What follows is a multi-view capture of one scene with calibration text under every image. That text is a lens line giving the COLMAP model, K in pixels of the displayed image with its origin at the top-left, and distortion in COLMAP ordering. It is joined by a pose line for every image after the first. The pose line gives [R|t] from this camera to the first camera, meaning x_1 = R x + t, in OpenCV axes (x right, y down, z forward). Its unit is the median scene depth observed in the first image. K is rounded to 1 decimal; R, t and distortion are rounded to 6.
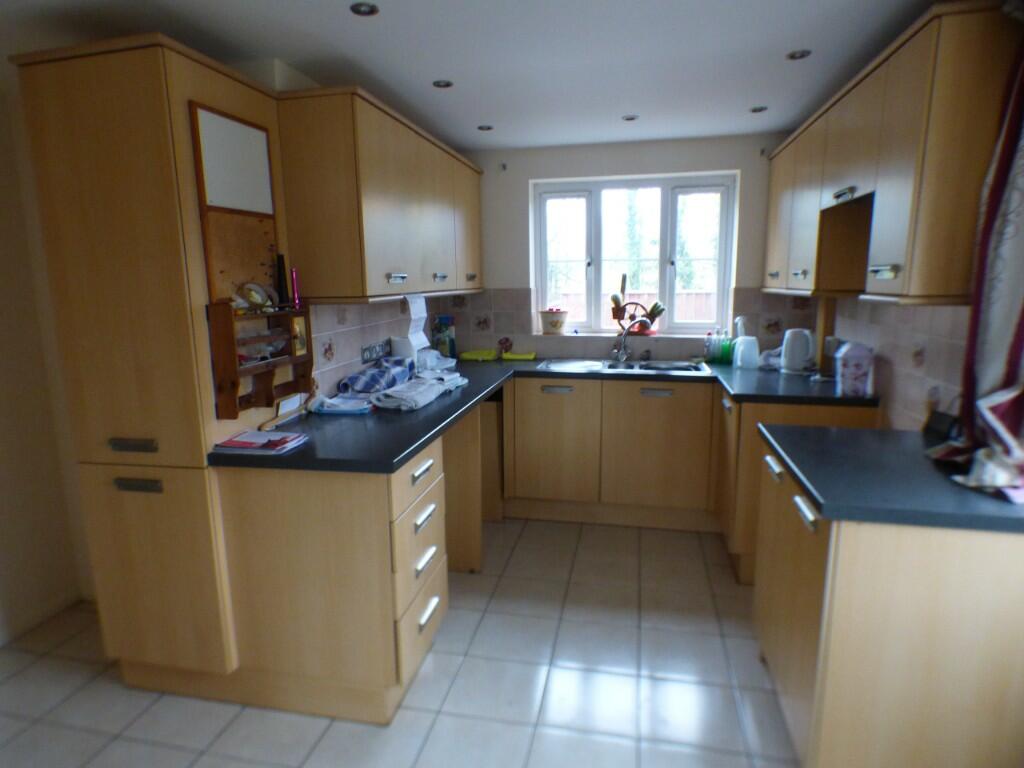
lens RADIAL K [[655.3, 0, 516.7], [0, 655.3, 418.0], [0, 0, 1]] dist [-0.068268, 0.080359]
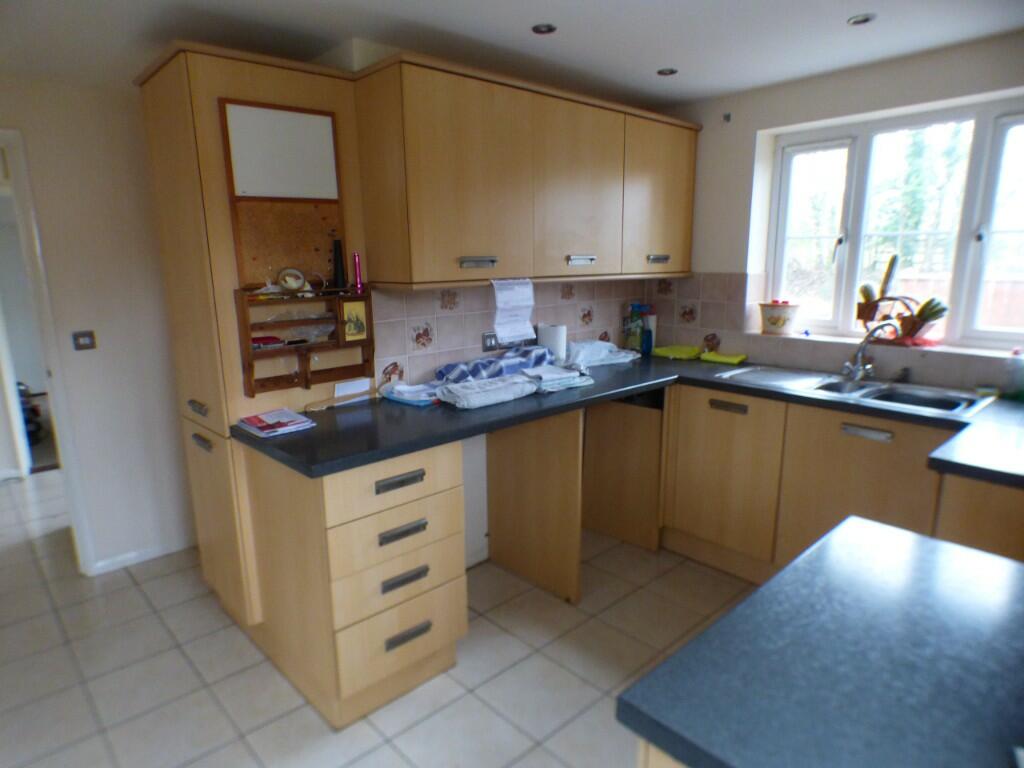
lens RADIAL K [[655.3, 0, 516.7], [0, 655.3, 418.0], [0, 0, 1]] dist [-0.068268, 0.080359]
pose [[0.793216, 0.152043, -0.589654, 0.318961], [-0.126284, 0.988349, 0.084968, -0.064379], [0.595702, 0.007066, 0.803174, 0.234197]]
